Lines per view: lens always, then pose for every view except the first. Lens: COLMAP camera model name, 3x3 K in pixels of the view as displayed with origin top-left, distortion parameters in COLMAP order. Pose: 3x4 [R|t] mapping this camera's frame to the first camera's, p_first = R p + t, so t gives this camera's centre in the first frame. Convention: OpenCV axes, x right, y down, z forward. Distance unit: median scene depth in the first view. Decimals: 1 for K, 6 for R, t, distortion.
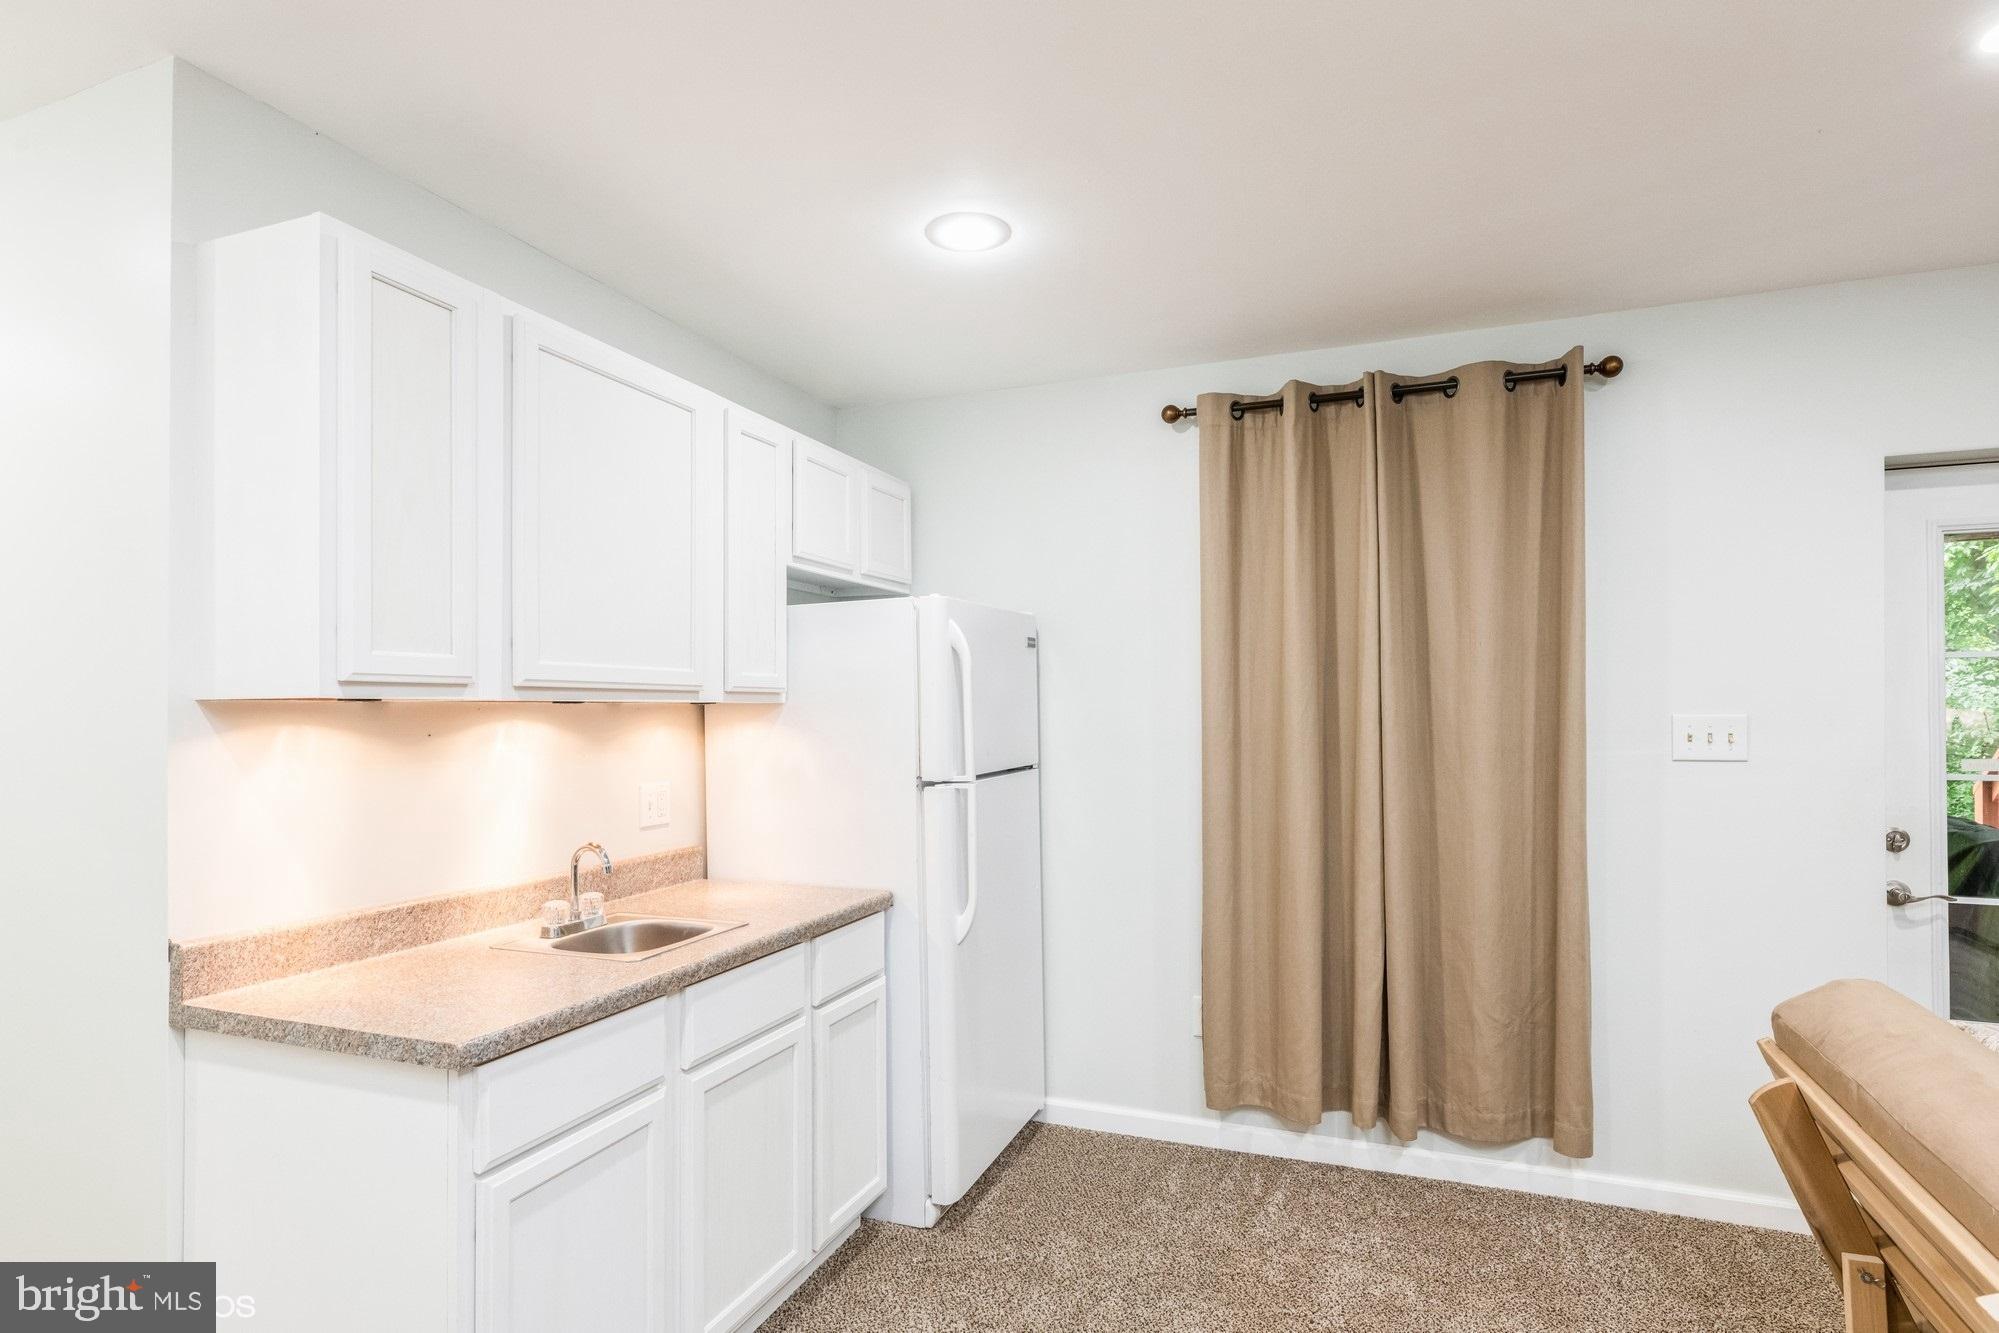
lens RADIAL K [[1009.2, 0, 1011.8], [0, 1009.2, 706.5], [0, 0, 1]] dist [-0.002709, 0.001950]
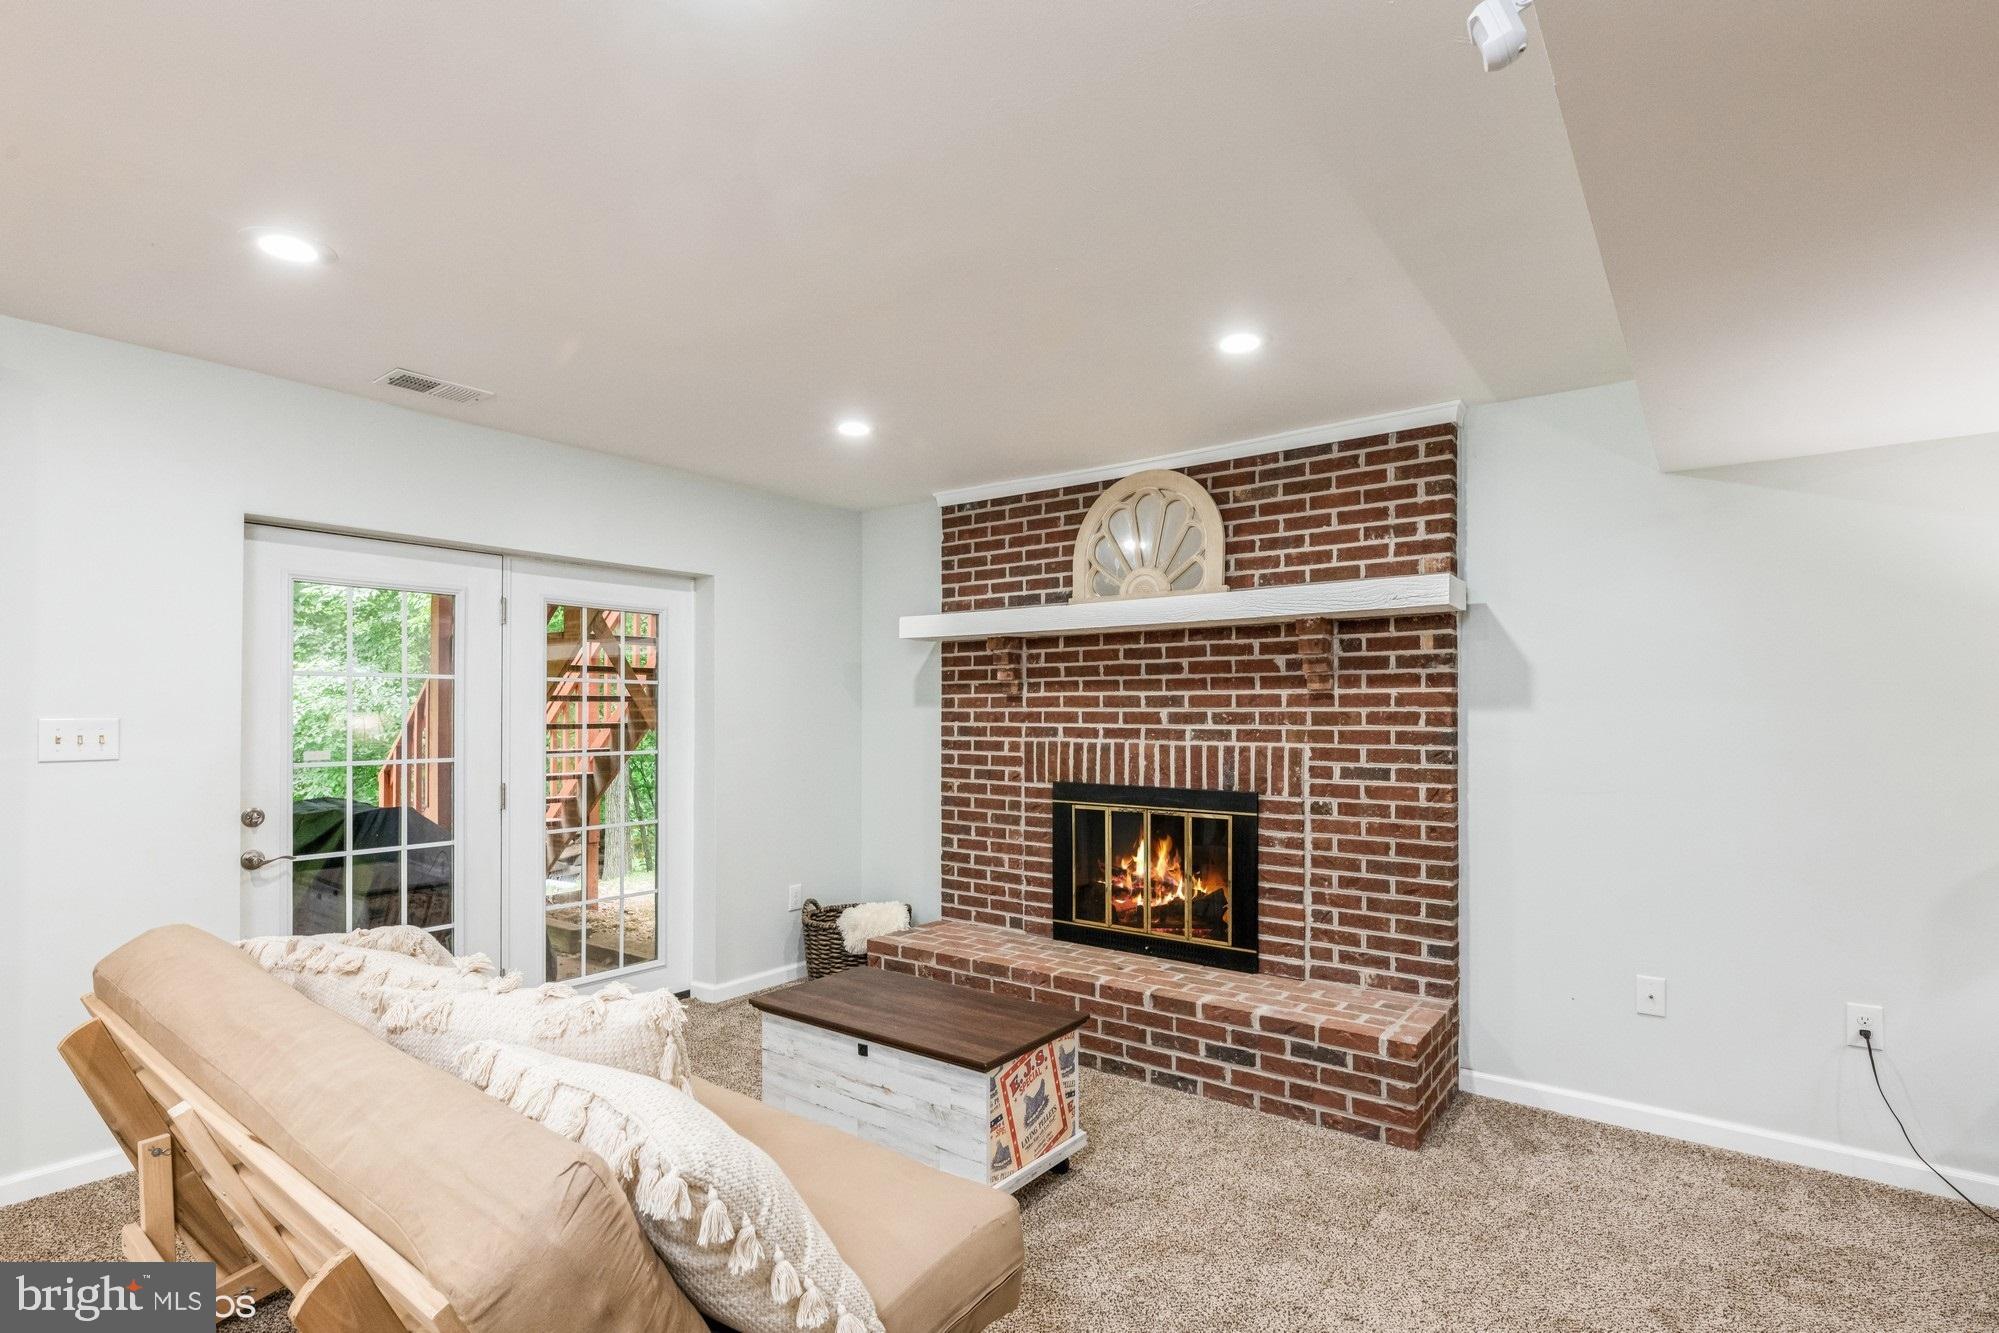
lens RADIAL K [[975.6, 0, 1010.2], [0, 975.6, 703.6], [0, 0, 1]] dist [-0.002245, -0.000511]
pose [[0.270096, 0.012046, 0.962758, -0.041883], [-0.006698, 0.999921, -0.010632, -0.003256], [-0.962810, -0.003577, 0.270155, -0.240912]]
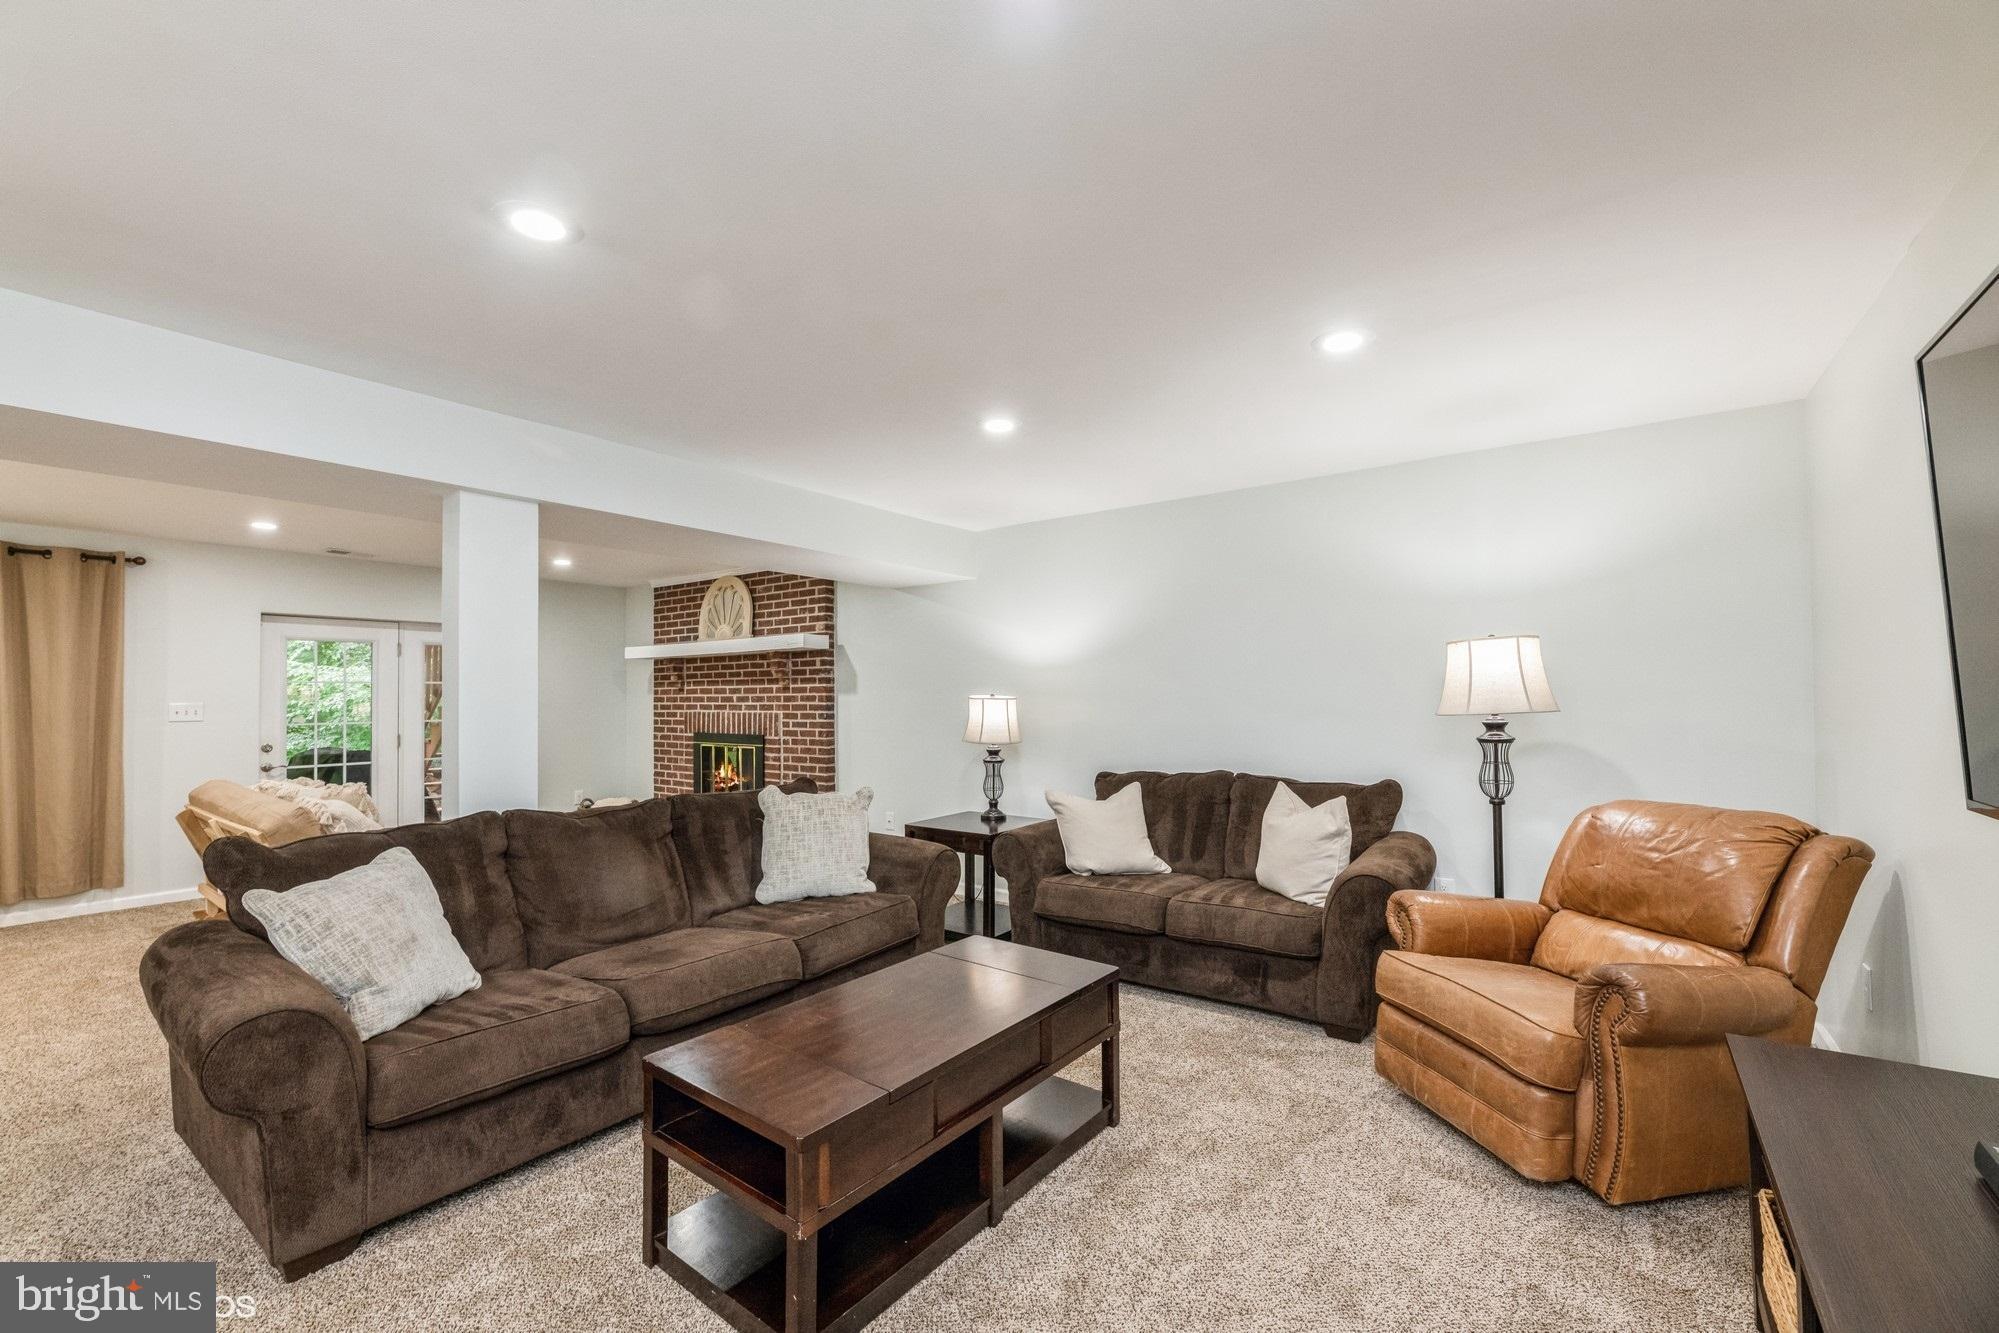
lens RADIAL K [[818.0, 0, 994.3], [0, 818.0, 681.8], [0, 0, 1]] dist [-0.000251, 0.000471]
pose [[0.265813, 0.018030, 0.963856, -0.758803], [0.001857, 0.999814, -0.019214, -0.002550], [-0.964023, 0.006898, 0.265730, -1.518193]]
